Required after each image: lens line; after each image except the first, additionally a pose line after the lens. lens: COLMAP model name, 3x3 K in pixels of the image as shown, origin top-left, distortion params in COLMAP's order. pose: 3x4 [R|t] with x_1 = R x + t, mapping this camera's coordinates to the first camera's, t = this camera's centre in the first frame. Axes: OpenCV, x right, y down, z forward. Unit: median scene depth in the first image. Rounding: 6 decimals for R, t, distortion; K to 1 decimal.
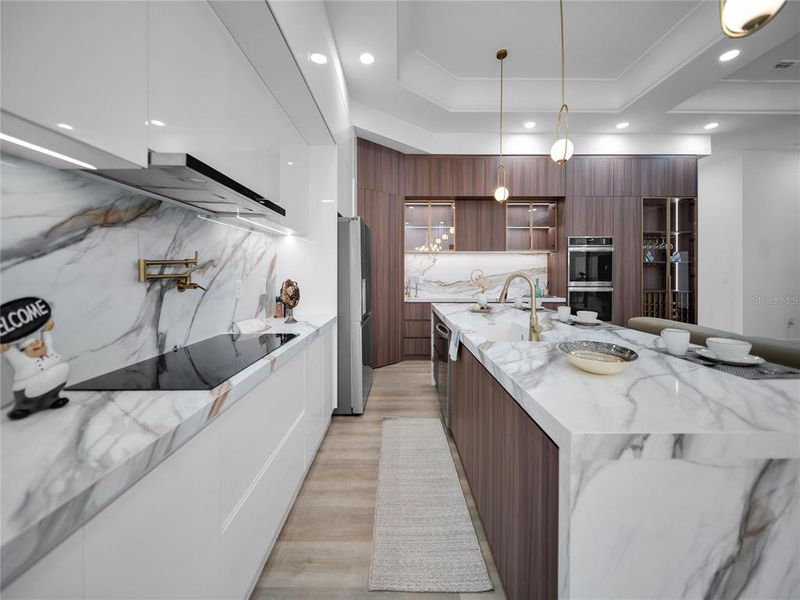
lens RADIAL K [[287.1, 0, 398.0], [0, 287.1, 272.2], [0, 0, 1]] dist [-0.000198, -0.000042]
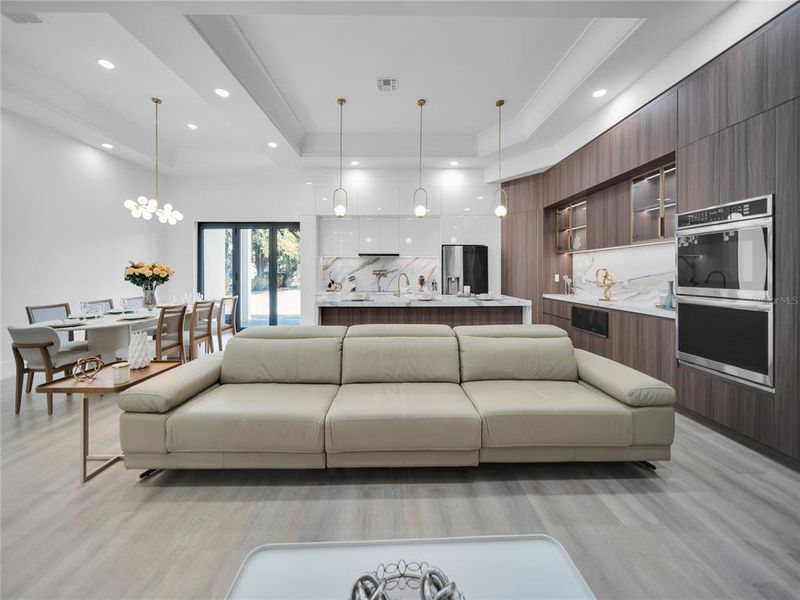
lens RADIAL K [[287.1, 0, 398.0], [0, 287.1, 272.2], [0, 0, 1]] dist [-0.000198, -0.000042]
pose [[0.013718, -0.003141, -0.999901, 1.240257], [0.003238, 0.999990, -0.003097, 0.001692], [0.999901, -0.003195, 0.013728, 0.395254]]
